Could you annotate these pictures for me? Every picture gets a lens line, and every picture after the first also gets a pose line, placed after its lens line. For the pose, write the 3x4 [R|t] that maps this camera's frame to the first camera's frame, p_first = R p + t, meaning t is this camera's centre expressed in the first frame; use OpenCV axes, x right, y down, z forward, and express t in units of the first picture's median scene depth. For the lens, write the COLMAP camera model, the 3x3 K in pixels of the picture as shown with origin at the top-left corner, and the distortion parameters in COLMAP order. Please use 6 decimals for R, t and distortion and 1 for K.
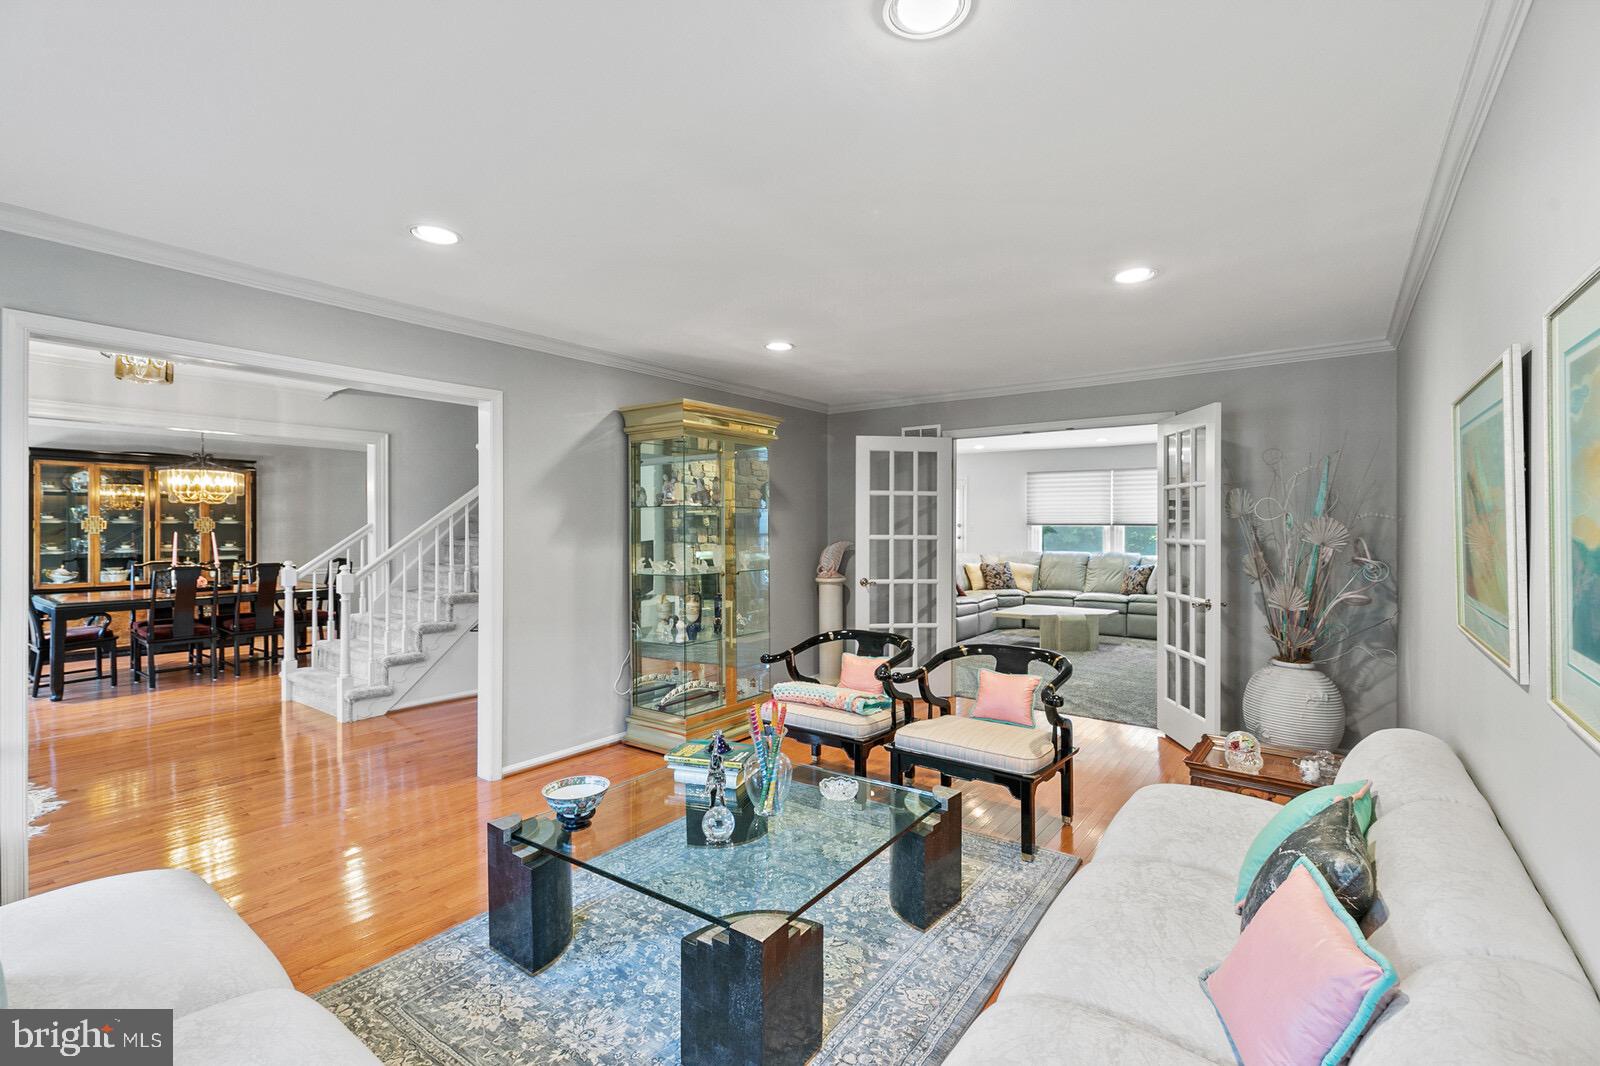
lens RADIAL K [[718.1, 0, 803.5], [0, 718.1, 533.3], [0, 0, 1]] dist [0.004616, 0.000023]
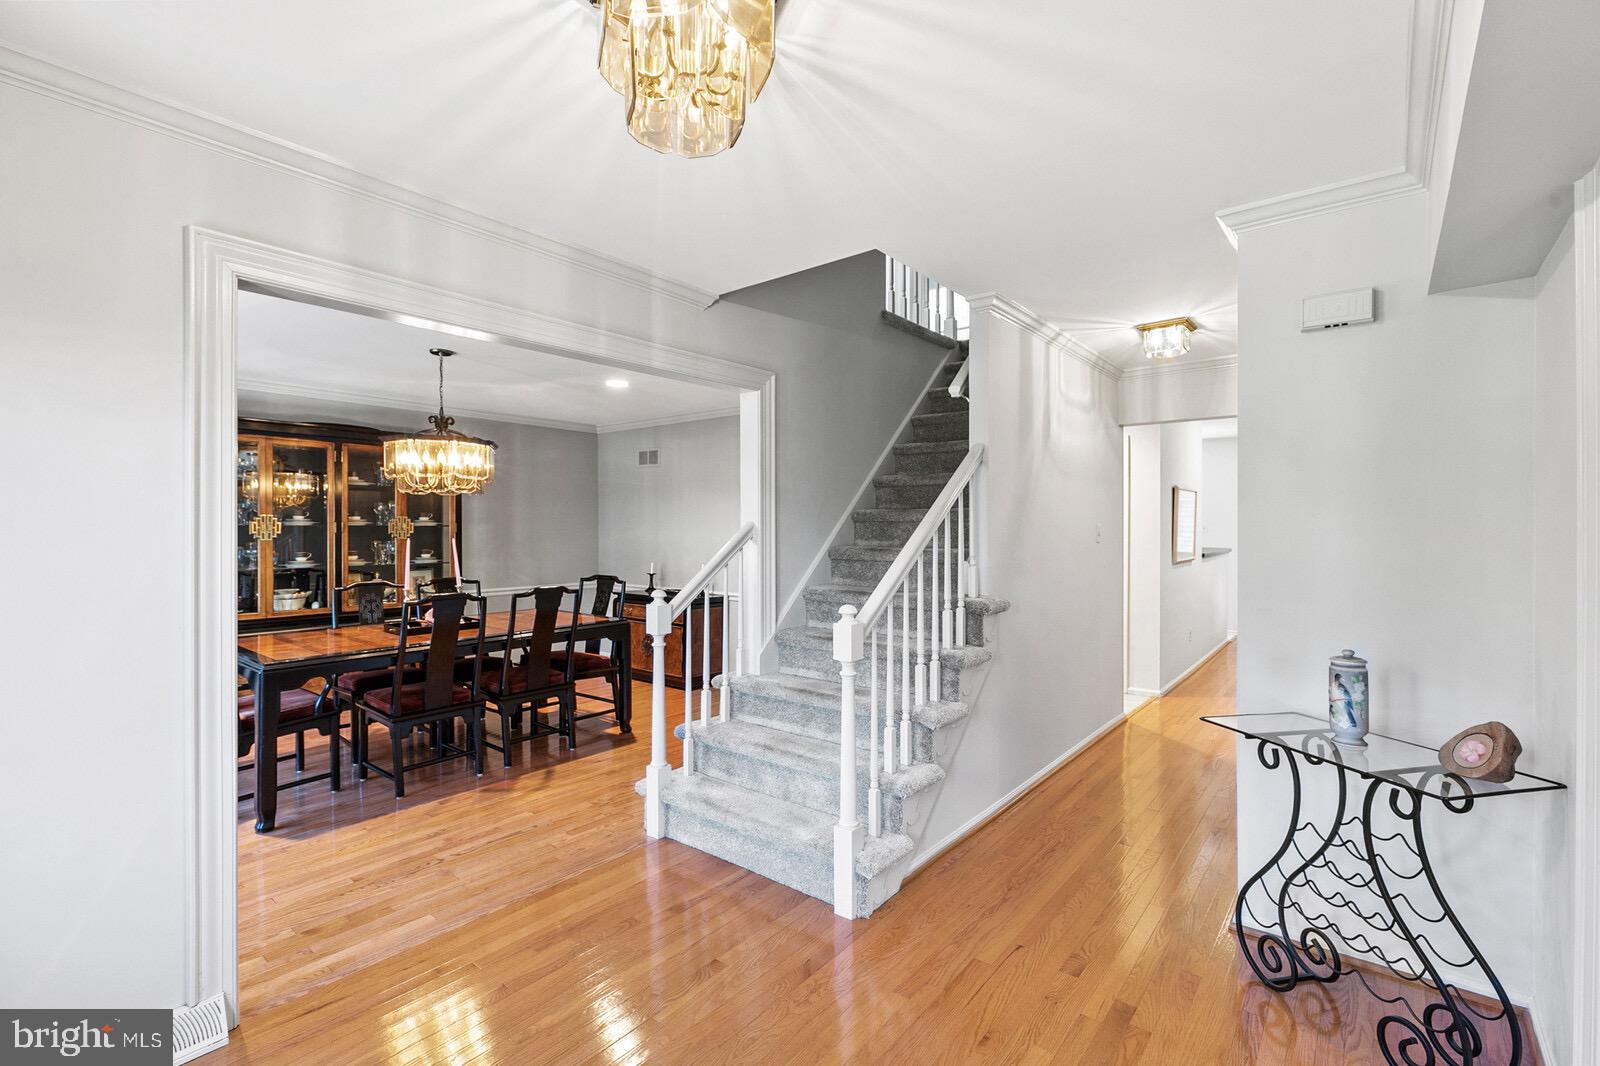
lens RADIAL K [[718.1, 0, 795.0], [0, 718.1, 536.8], [0, 0, 1]] dist [0.004616, 0.000023]
pose [[0.998869, -0.000570, -0.047554, -0.448072], [0.000554, 1.000000, -0.000347, -0.002200], [0.047554, 0.000321, 0.998869, 0.339485]]
